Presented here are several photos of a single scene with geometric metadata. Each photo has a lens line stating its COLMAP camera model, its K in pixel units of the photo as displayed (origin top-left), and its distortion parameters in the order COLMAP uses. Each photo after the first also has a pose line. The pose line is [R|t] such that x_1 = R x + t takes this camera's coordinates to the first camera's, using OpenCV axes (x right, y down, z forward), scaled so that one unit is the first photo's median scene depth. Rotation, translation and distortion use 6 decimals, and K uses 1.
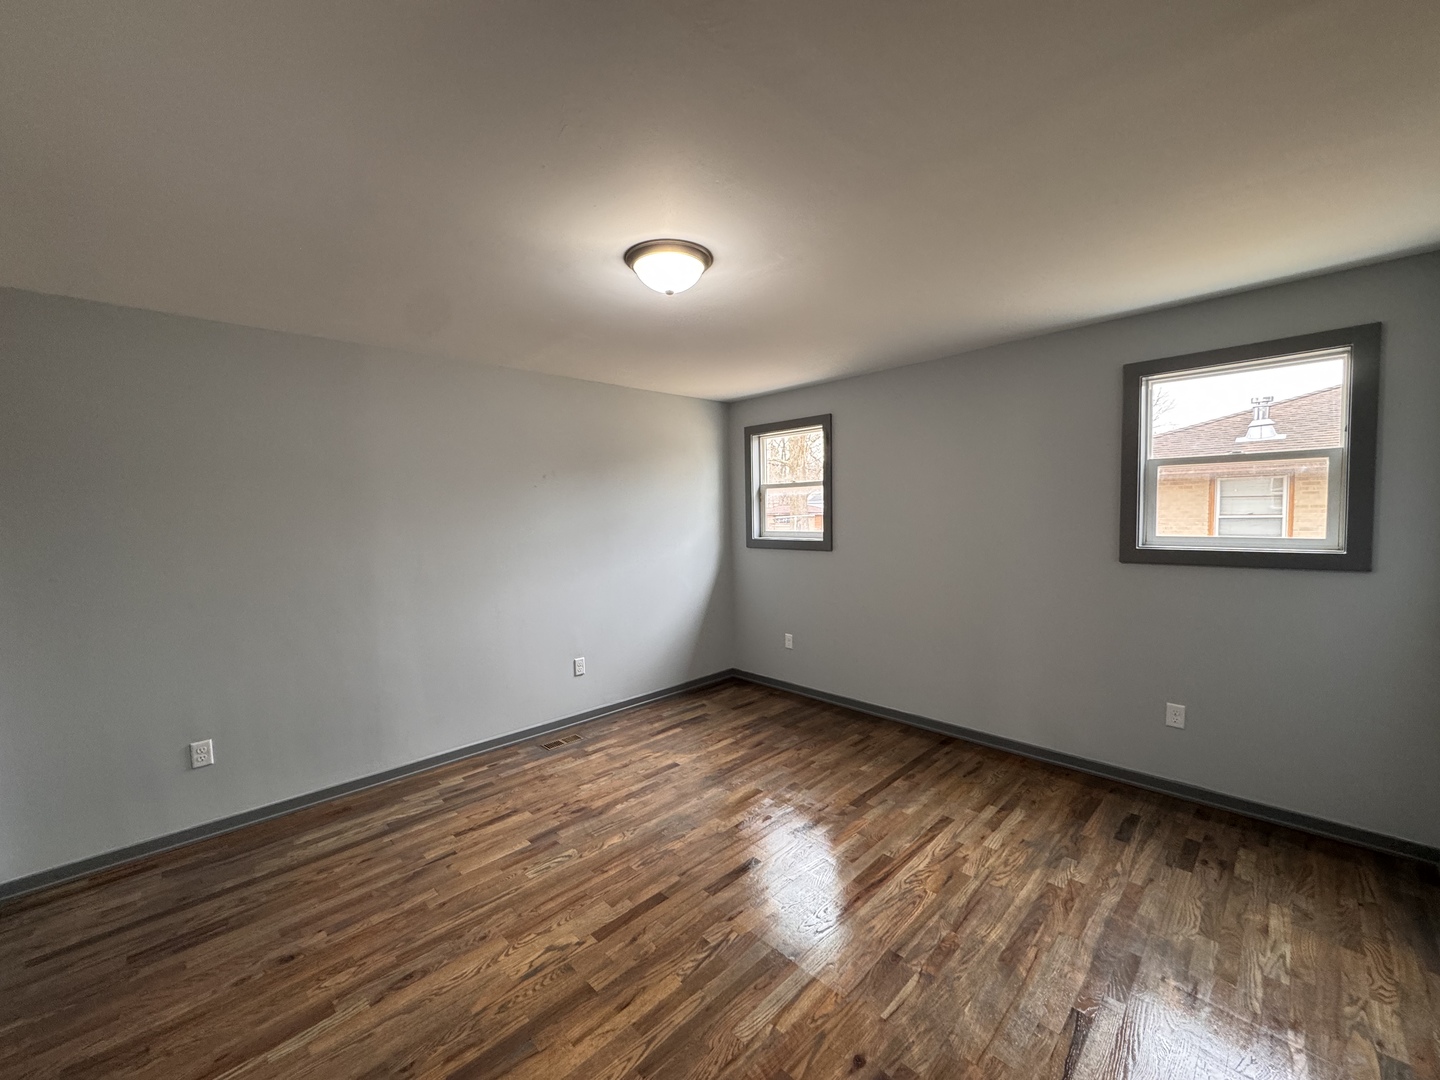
lens RADIAL K [[571.7, 0, 725.9], [0, 571.7, 540.2], [0, 0, 1]] dist [-0.003989, 0.000294]
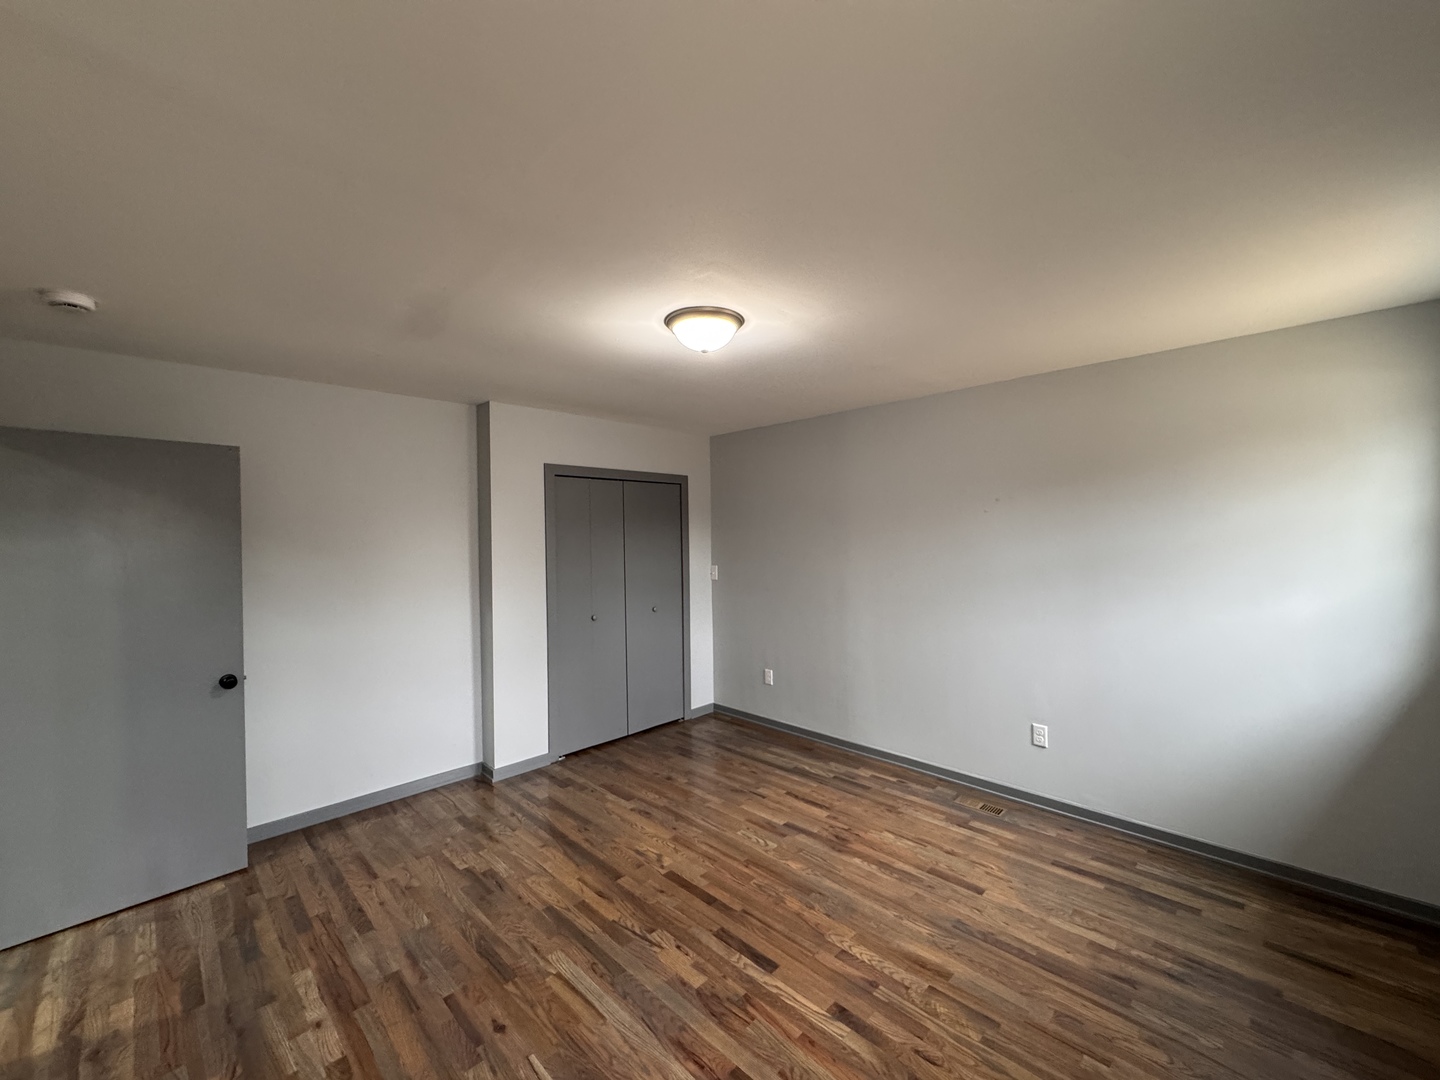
lens RADIAL K [[571.7, 0, 720.7], [0, 571.7, 539.9], [0, 0, 1]] dist [-0.003989, 0.000294]
pose [[0.008893, 0.026554, -0.999608, 0.745642], [-0.043402, 0.998716, 0.026144, -0.075828], [0.999018, 0.043152, 0.010034, 0.753515]]
